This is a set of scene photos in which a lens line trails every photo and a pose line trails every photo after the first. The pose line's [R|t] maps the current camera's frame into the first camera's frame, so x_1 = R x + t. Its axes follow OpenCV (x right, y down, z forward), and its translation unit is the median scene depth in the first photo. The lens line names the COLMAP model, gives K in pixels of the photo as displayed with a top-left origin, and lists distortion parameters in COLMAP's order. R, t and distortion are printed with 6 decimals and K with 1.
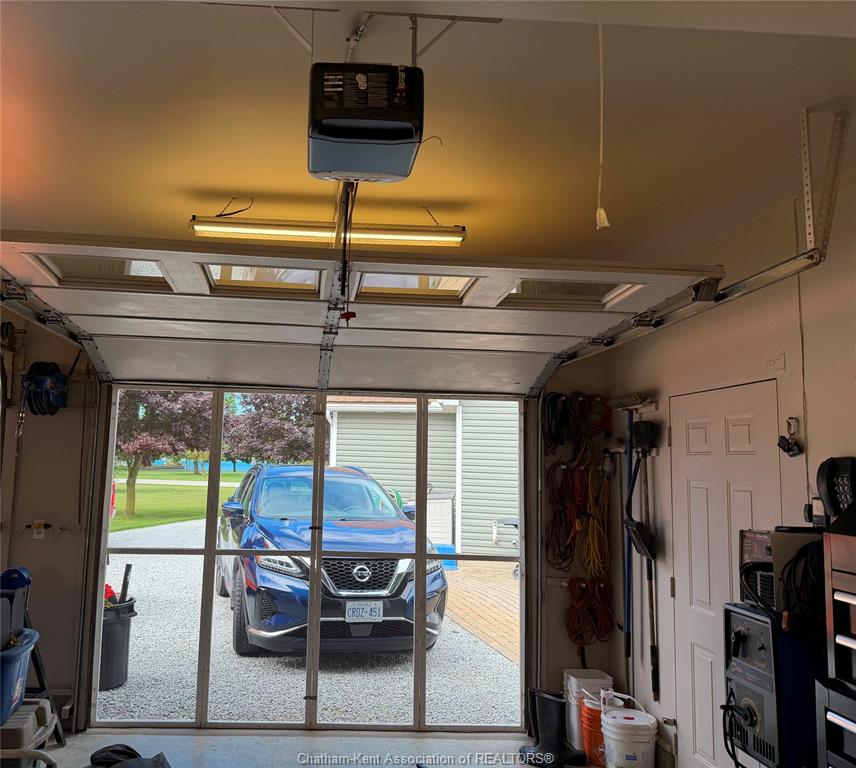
lens RADIAL K [[744.6, 0, 428.0], [0, 744.6, 384.0], [0, 0, 1]] dist [0.004067, 0.000790]
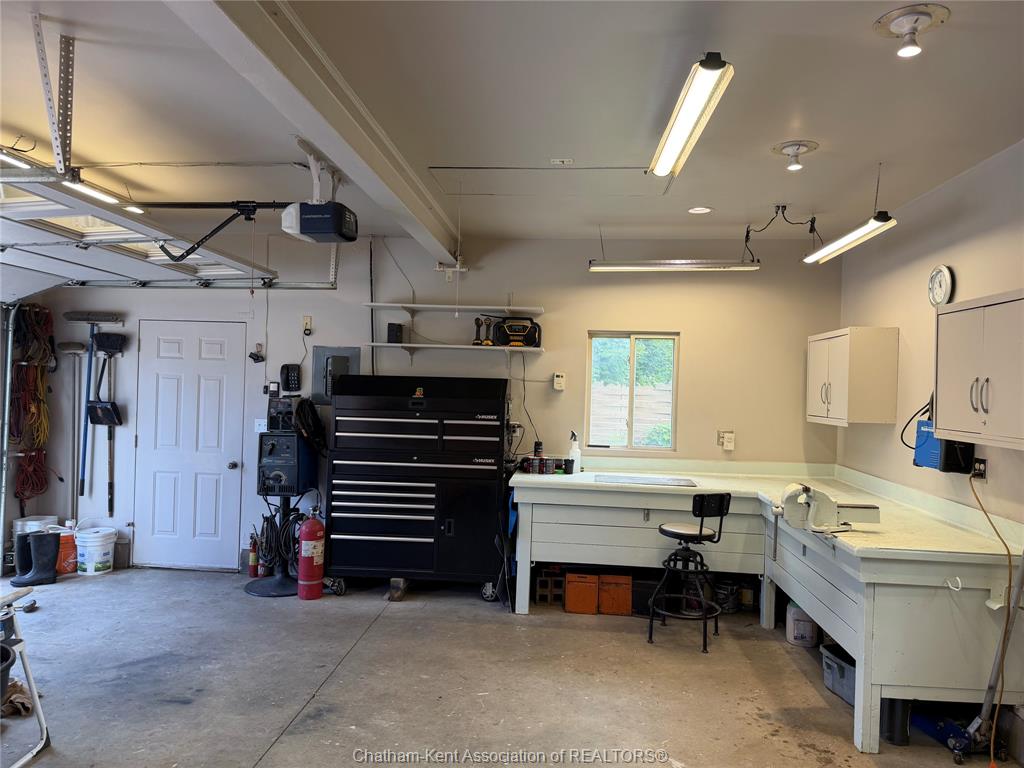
lens RADIAL K [[721.7, 0, 512.0], [0, 721.7, 384.0], [0, 0, 1]] dist [-0.001081, -0.000476]
pose [[0.136005, -0.017088, 0.990561, -1.027675], [-0.129870, 0.990916, 0.034925, -0.003160], [-0.982159, -0.133395, 0.132550, 0.033822]]
